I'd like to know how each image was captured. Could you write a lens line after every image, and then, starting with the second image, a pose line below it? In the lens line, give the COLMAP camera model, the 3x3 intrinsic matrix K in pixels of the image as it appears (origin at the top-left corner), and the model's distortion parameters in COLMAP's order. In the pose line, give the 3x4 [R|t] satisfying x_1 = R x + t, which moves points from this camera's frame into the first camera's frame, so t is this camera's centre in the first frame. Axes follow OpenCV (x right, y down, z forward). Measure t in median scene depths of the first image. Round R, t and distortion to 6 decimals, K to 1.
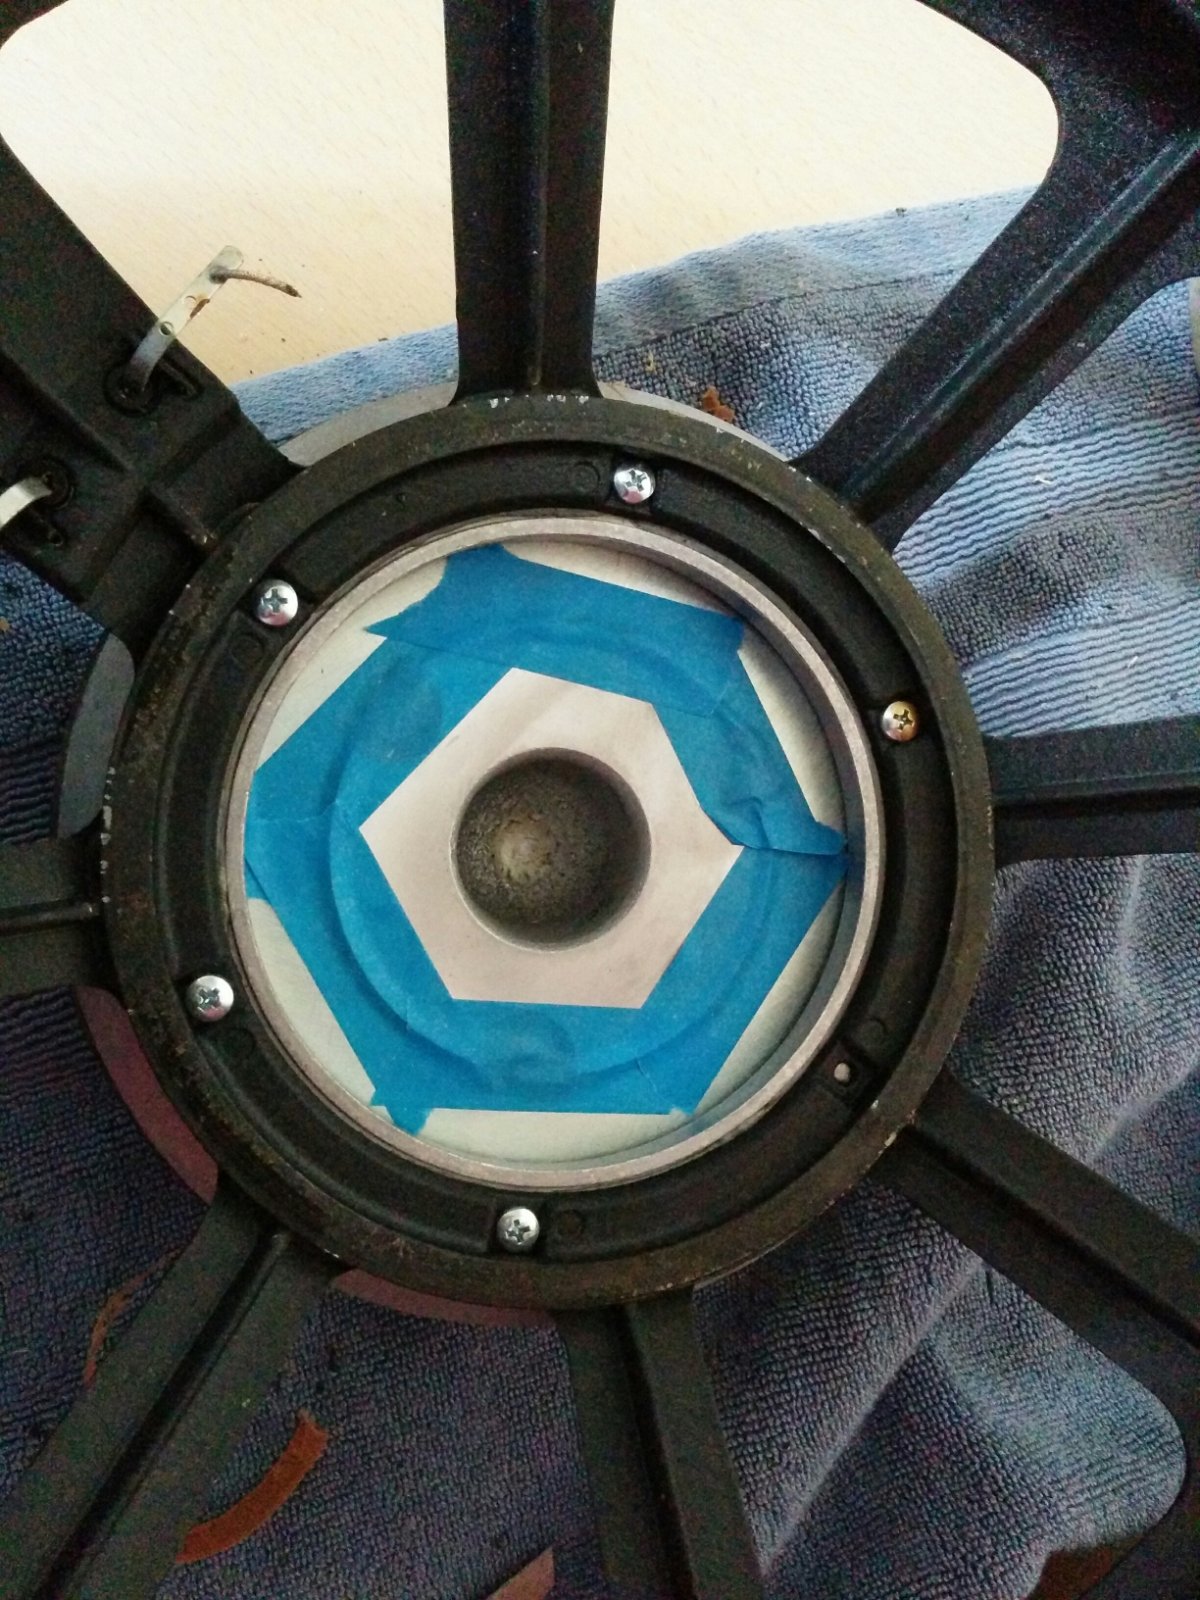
lens RADIAL K [[1441.2, 0, 589.2], [0, 1441.2, 797.3], [0, 0, 1]] dist [0.081637, -0.142153]
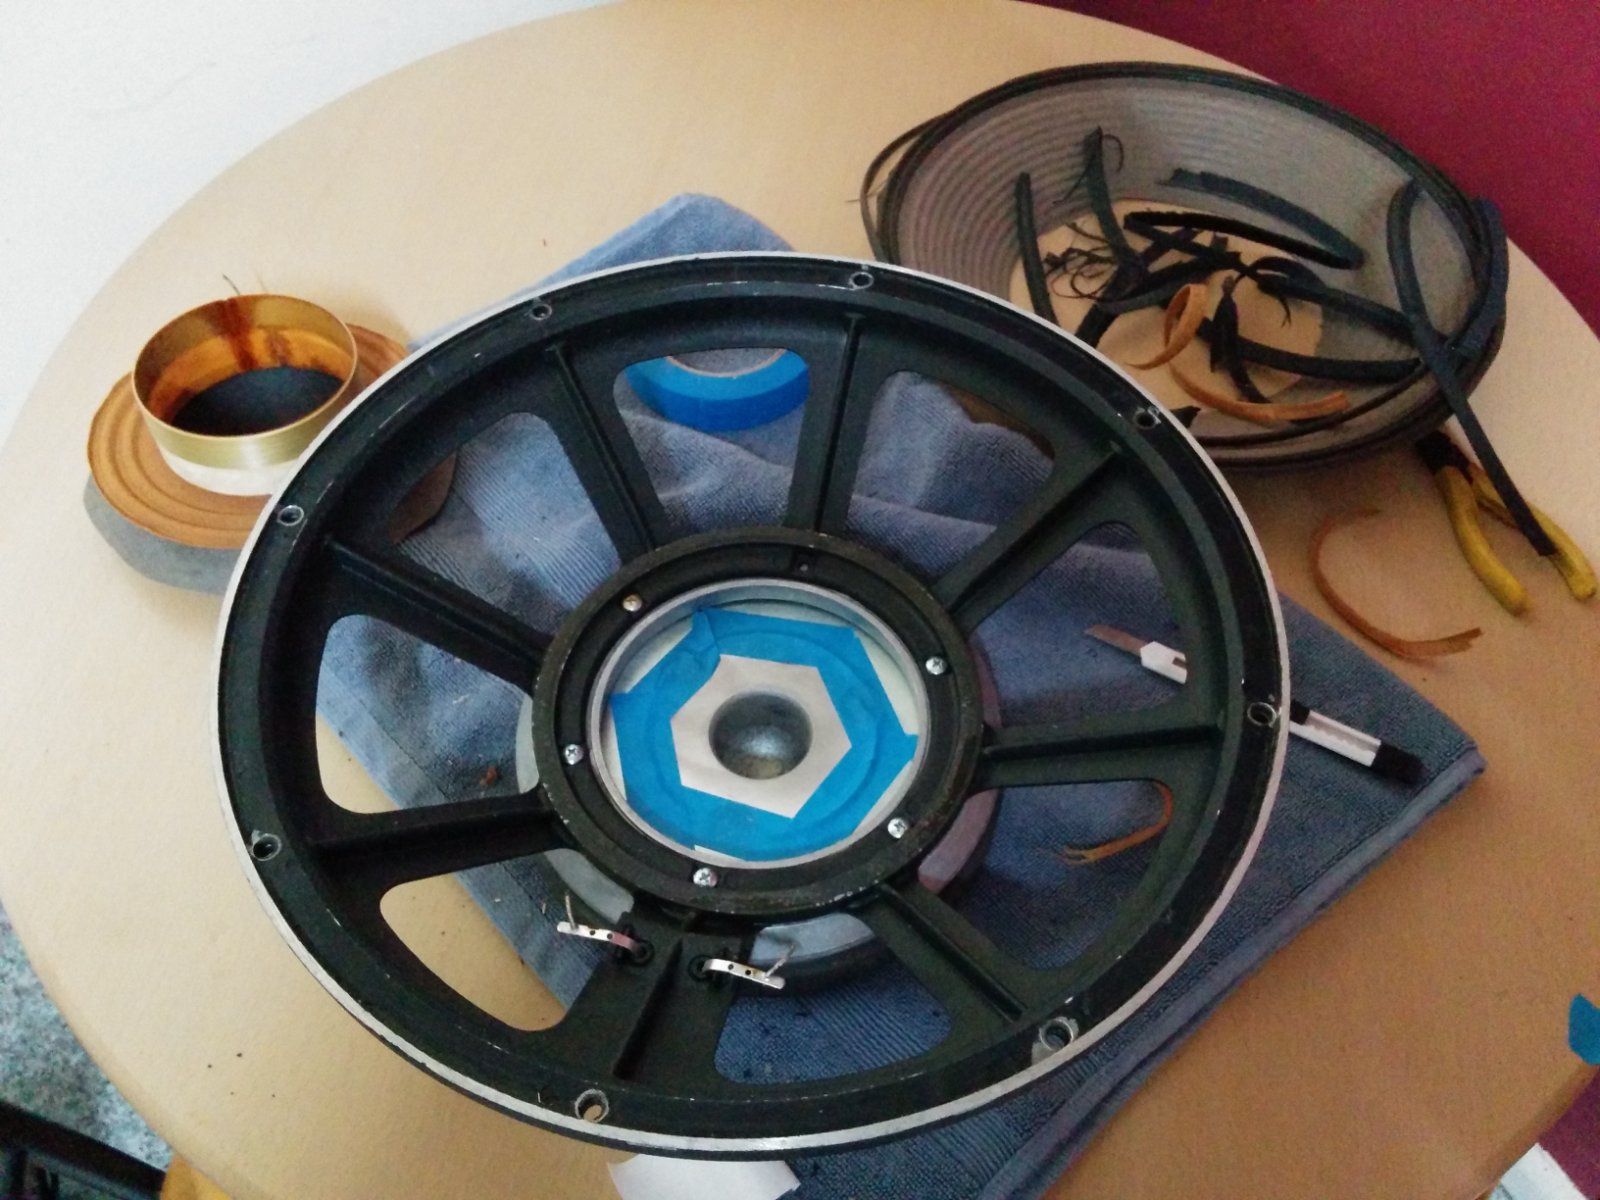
lens RADIAL K [[1441.2, 0, 800.0], [0, 1441.2, 600.0], [0, 0, 1]] dist [0.081637, -0.142153]
pose [[-0.410379, -0.854090, 0.319561, -0.520320], [0.905554, -0.340356, 0.253240, -0.351224], [-0.107525, 0.393304, 0.913099, -0.855419]]
